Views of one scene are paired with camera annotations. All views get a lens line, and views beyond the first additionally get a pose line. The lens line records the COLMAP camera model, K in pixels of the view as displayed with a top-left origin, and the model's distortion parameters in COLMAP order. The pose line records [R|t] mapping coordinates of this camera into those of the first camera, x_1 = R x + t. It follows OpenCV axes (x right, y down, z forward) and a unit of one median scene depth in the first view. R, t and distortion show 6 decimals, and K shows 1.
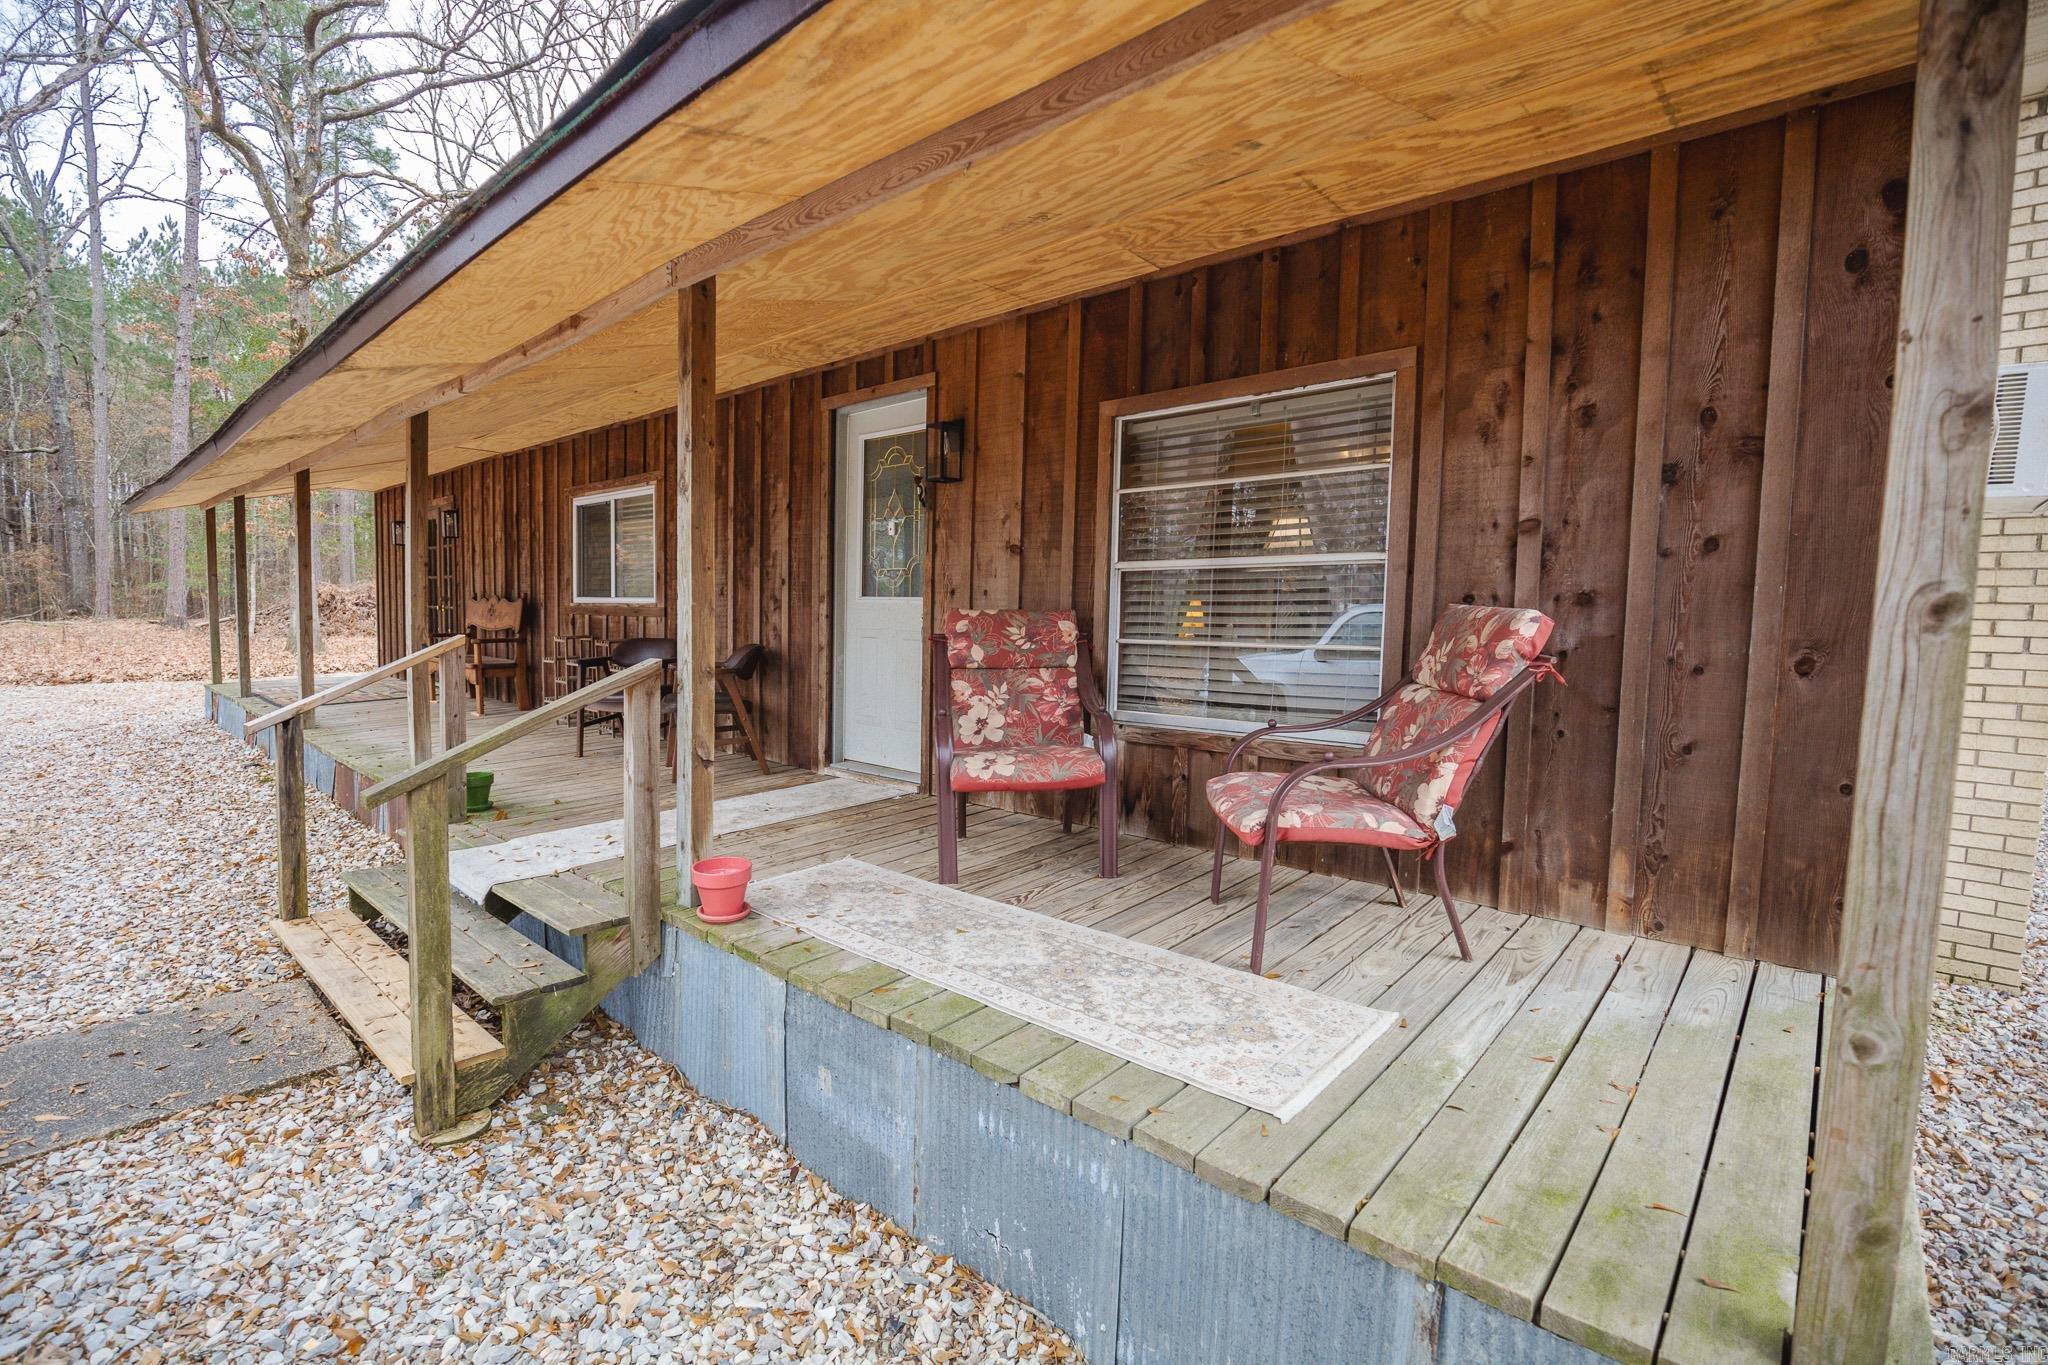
lens RADIAL K [[943.1, 0, 1025.1], [0, 943.1, 683.9], [0, 0, 1]] dist [-0.032415, 0.004781]
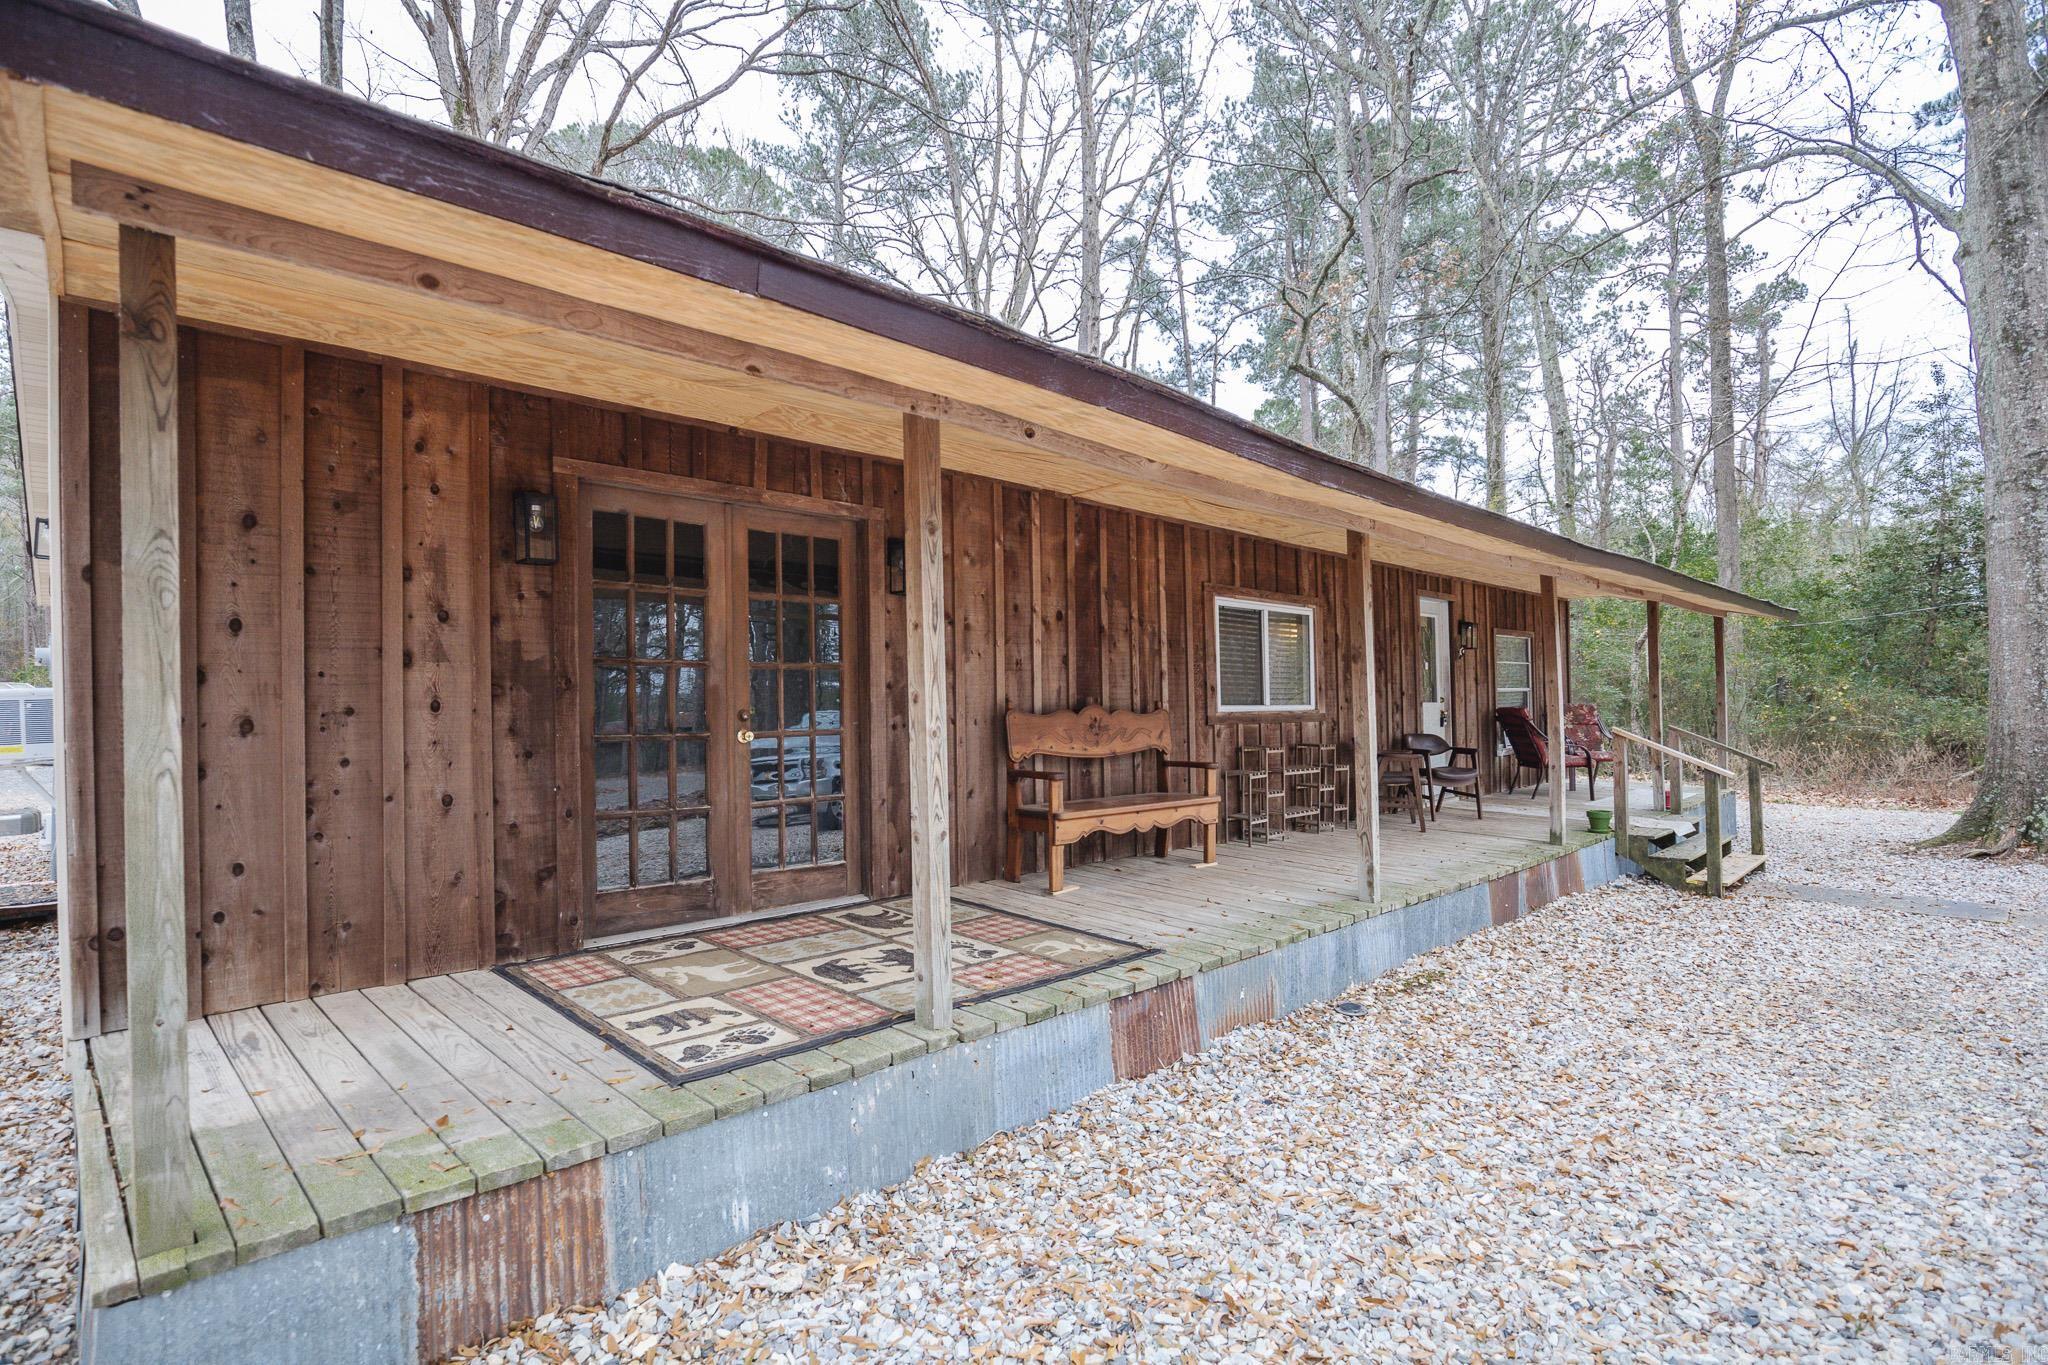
lens RADIAL K [[998.0, 0, 1003.0], [0, 998.0, 697.6], [0, 0, 1]] dist [-0.024230, 0.001964]
pose [[0.072582, -0.007578, 0.997334, -1.941820], [0.088513, 0.996074, 0.001127, -0.160771], [-0.993427, 0.088195, 0.072968, 1.520546]]
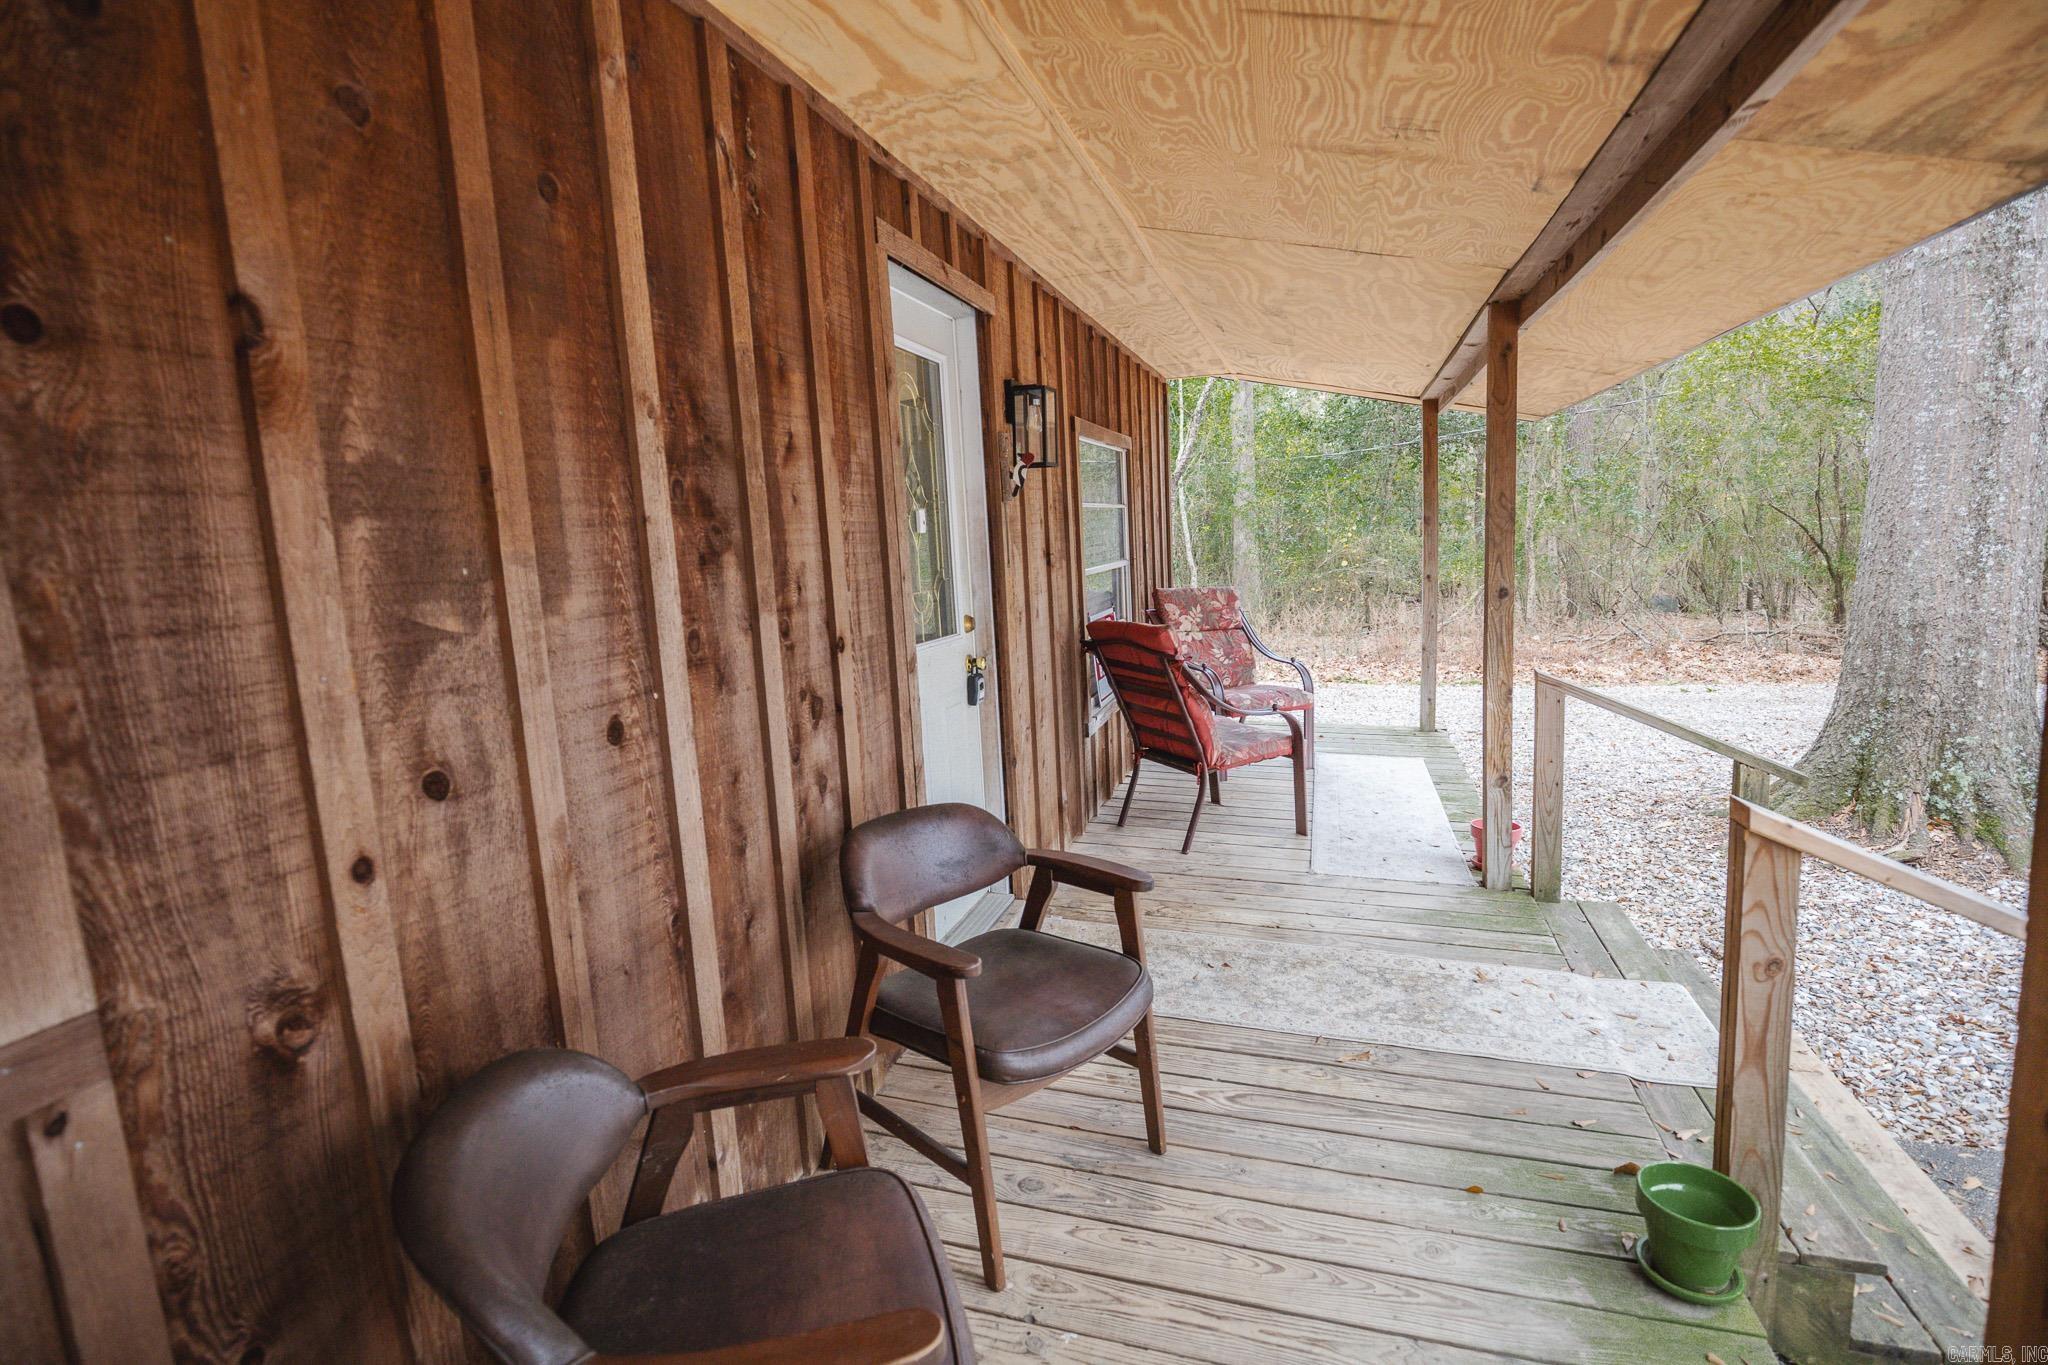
lens RADIAL K [[998.0, 0, 1011.0], [0, 998.0, 682.9], [0, 0, 1]] dist [-0.024230, 0.001964]
pose [[-0.411213, -0.127036, 0.902644, -0.639468], [0.109058, 0.976272, 0.187081, -0.158045], [-0.904992, 0.175370, -0.387601, 1.075964]]
